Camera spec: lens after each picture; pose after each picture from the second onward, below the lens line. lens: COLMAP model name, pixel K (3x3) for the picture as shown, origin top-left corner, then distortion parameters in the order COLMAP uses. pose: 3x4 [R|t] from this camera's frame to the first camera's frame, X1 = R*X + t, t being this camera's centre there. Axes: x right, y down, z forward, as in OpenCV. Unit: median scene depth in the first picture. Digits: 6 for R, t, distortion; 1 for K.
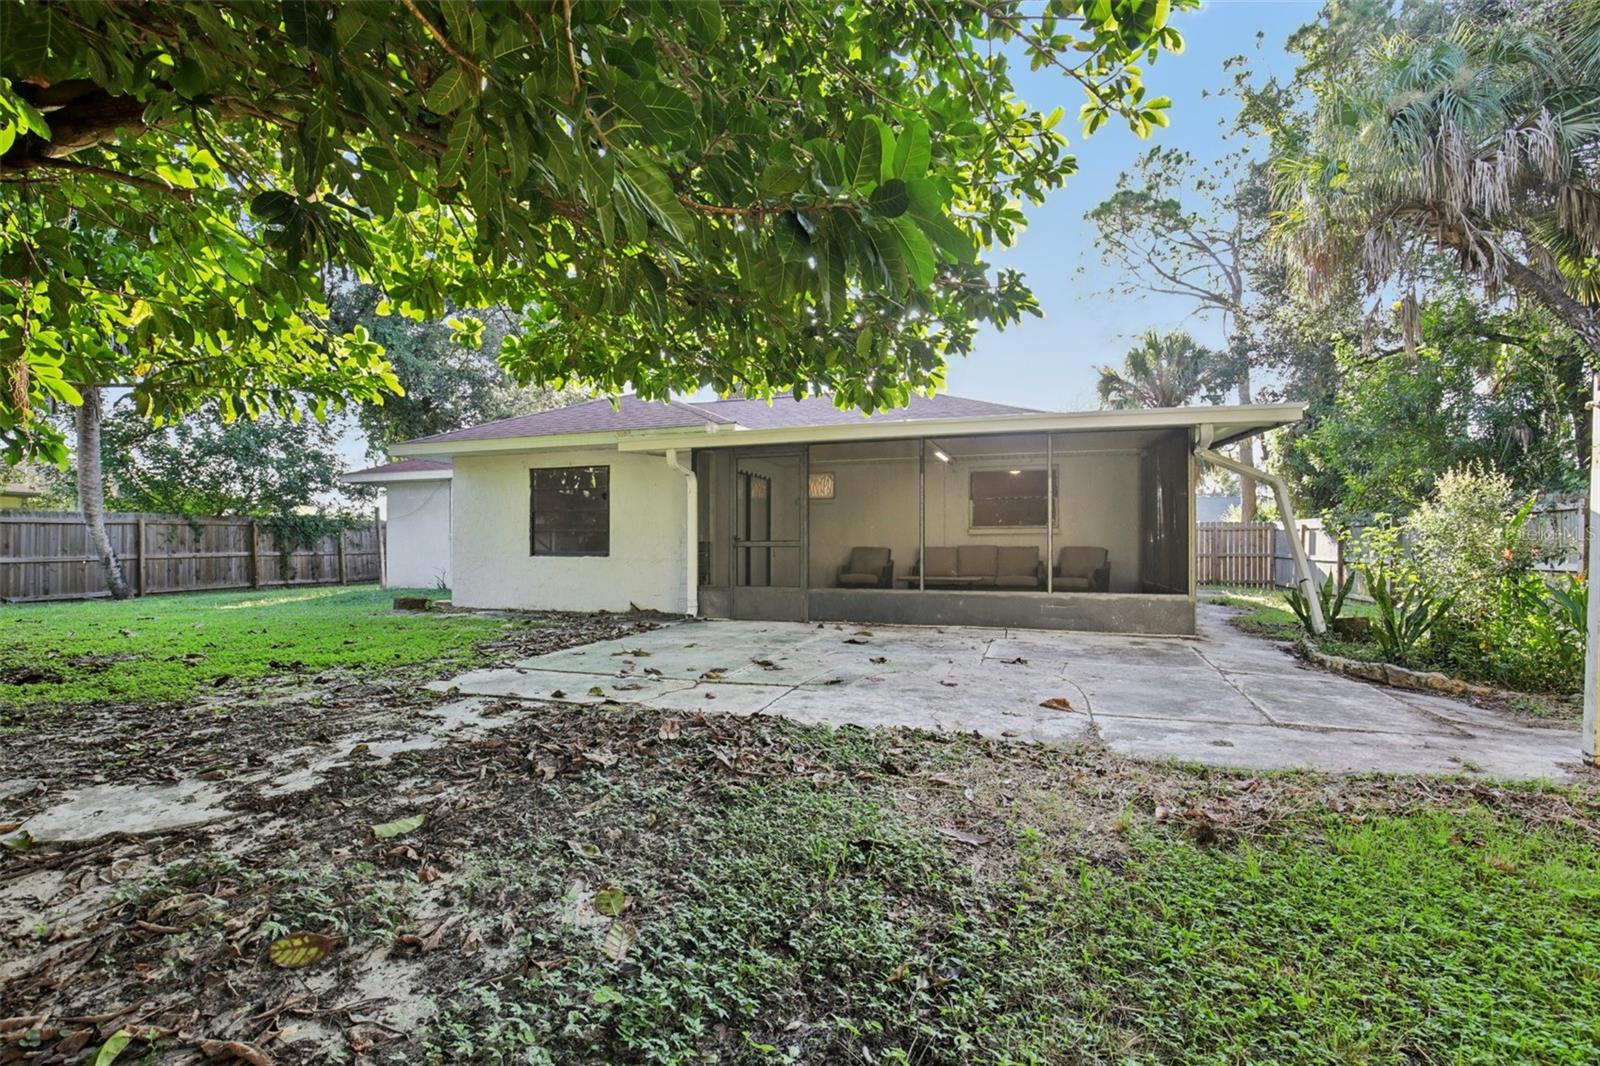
lens RADIAL K [[732.4, 0, 795.9], [0, 732.4, 549.2], [0, 0, 1]] dist [-0.024915, 0.000915]
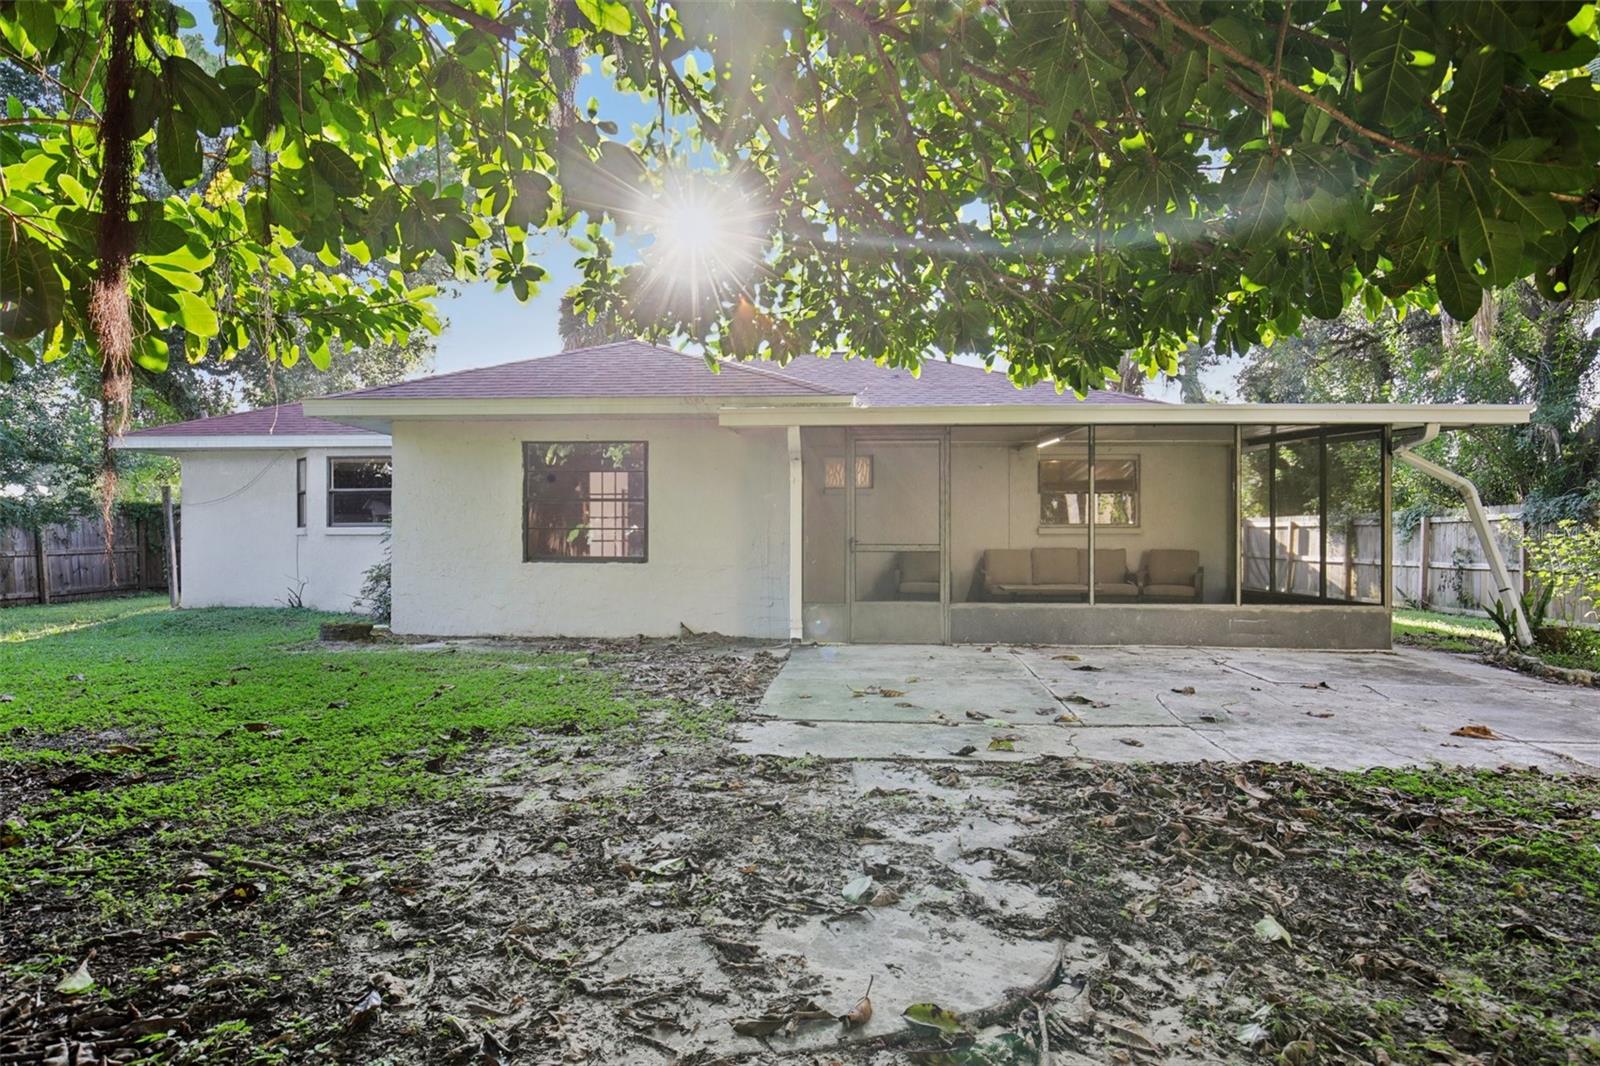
lens RADIAL K [[927.6, 0, 795.5], [0, 927.6, 554.9], [0, 0, 1]] dist [-0.005721, 0.003259]
pose [[0.965791, -0.000925, 0.259318, -0.402666], [-0.002693, 0.999904, 0.013597, -0.013111], [-0.259306, -0.013830, 0.965696, 0.050753]]
